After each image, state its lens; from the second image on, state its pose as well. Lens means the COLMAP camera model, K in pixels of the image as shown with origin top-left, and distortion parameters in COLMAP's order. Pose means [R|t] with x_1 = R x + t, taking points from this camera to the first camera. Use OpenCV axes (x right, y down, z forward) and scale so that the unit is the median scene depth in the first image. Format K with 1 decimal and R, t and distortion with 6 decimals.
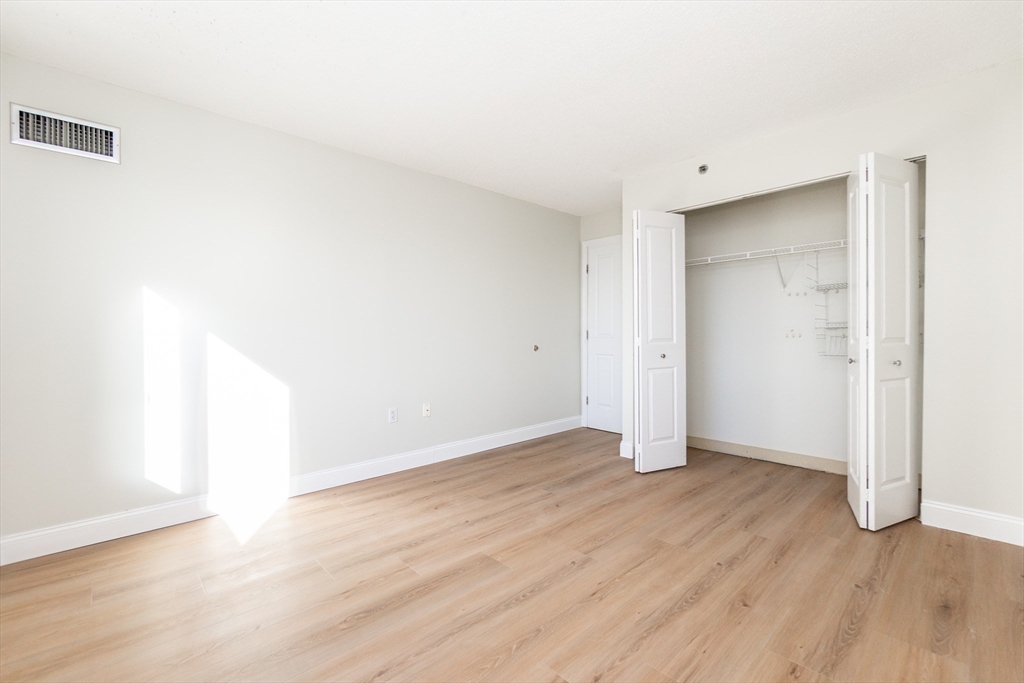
lens RADIAL K [[446.8, 0, 512.0], [0, 446.8, 341.5], [0, 0, 1]] dist [0.016609, 0.000343]
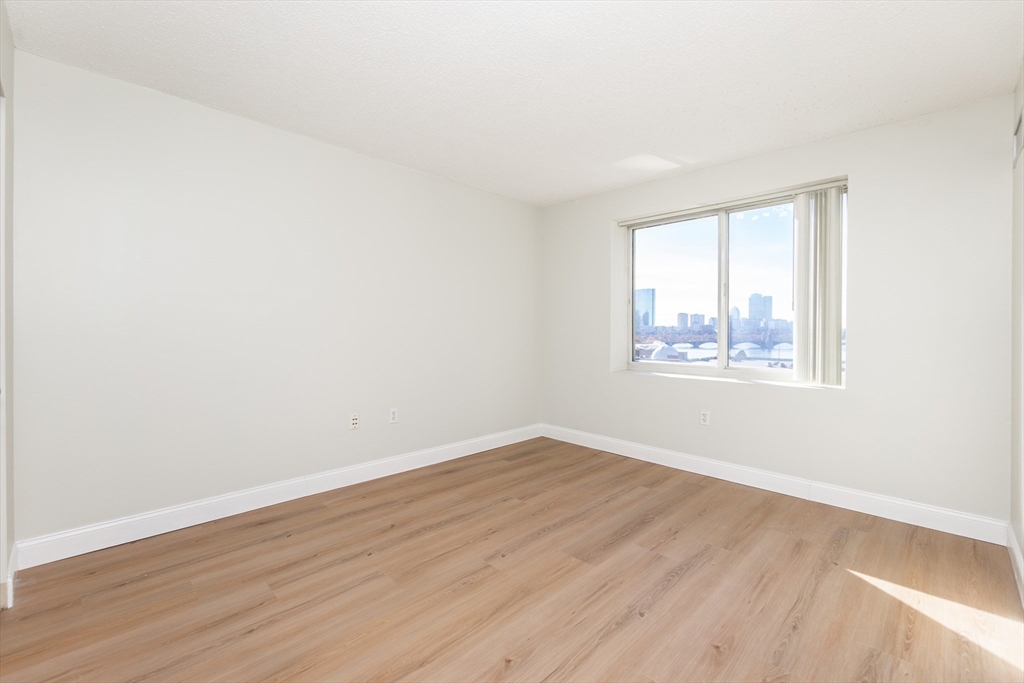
lens RADIAL K [[446.8, 0, 512.0], [0, 446.8, 341.5], [0, 0, 1]] dist [0.016609, 0.000343]
pose [[-0.999282, -0.002313, -0.037815, 0.164153], [-0.003917, 0.999093, 0.042406, -0.067371], [0.037682, 0.042524, -0.998385, 2.133247]]
